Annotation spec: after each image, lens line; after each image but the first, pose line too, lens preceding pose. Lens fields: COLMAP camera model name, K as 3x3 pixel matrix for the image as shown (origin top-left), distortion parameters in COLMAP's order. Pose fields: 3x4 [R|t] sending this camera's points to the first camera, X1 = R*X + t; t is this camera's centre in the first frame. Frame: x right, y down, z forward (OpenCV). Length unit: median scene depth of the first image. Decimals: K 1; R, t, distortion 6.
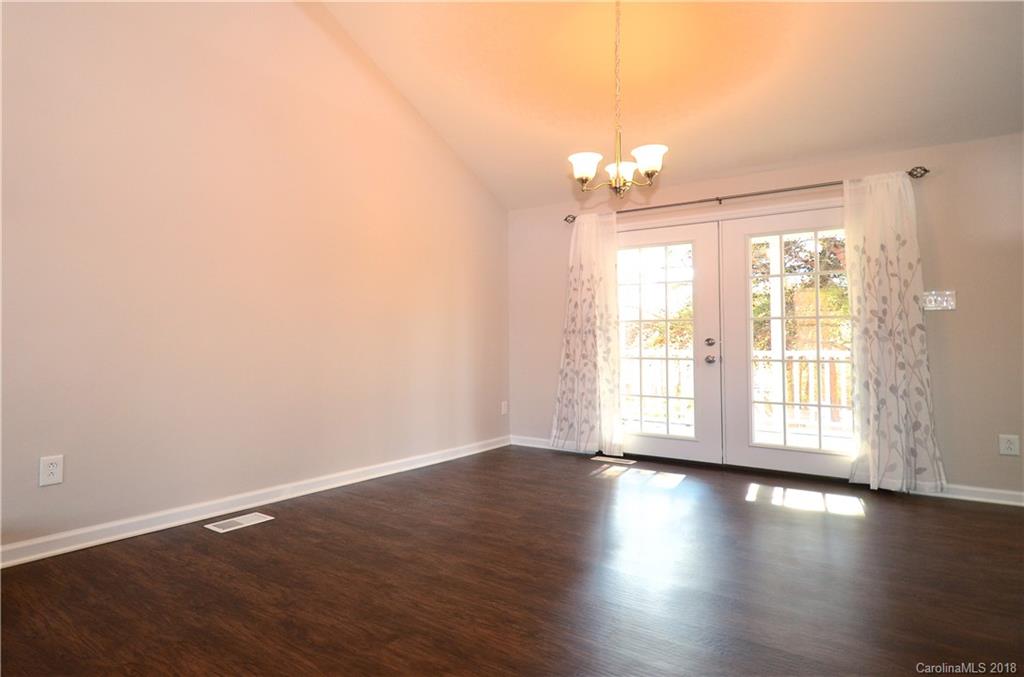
lens RADIAL K [[422.7, 0, 512.0], [0, 422.7, 338.5], [0, 0, 1]] dist [-0.000852, -0.000149]
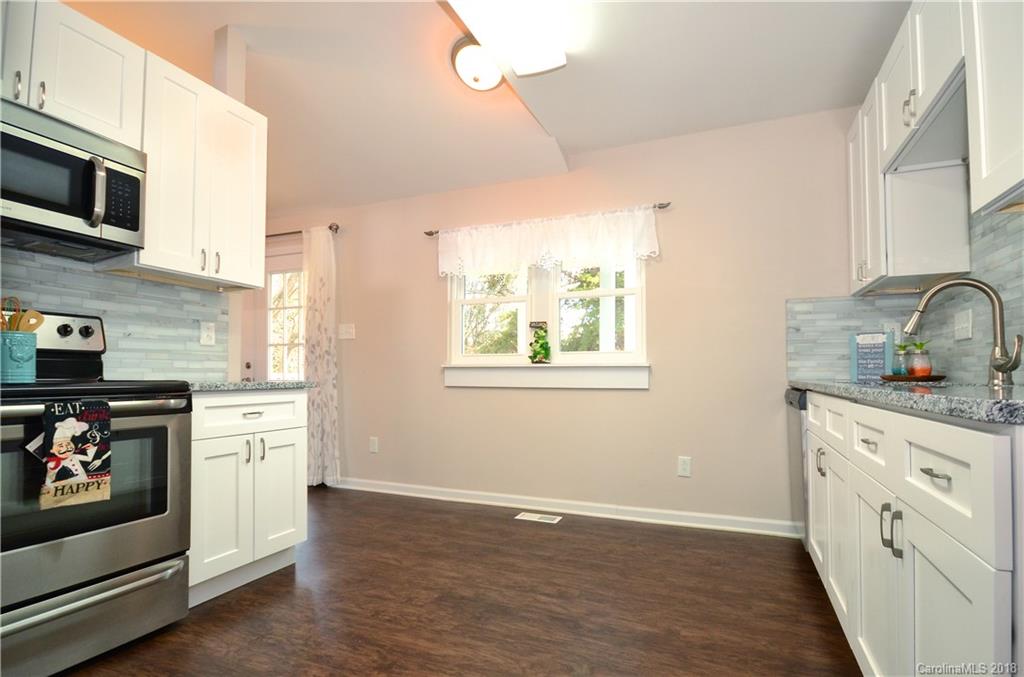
lens RADIAL K [[521.0, 0, 510.4], [0, 521.0, 361.8], [0, 0, 1]] dist [-0.000437, -0.000038]
pose [[0.998852, 0.004333, 0.047708, 1.309791], [-0.003674, 0.999897, -0.013895, 0.018396], [-0.047763, 0.013704, 0.998765, -0.511578]]
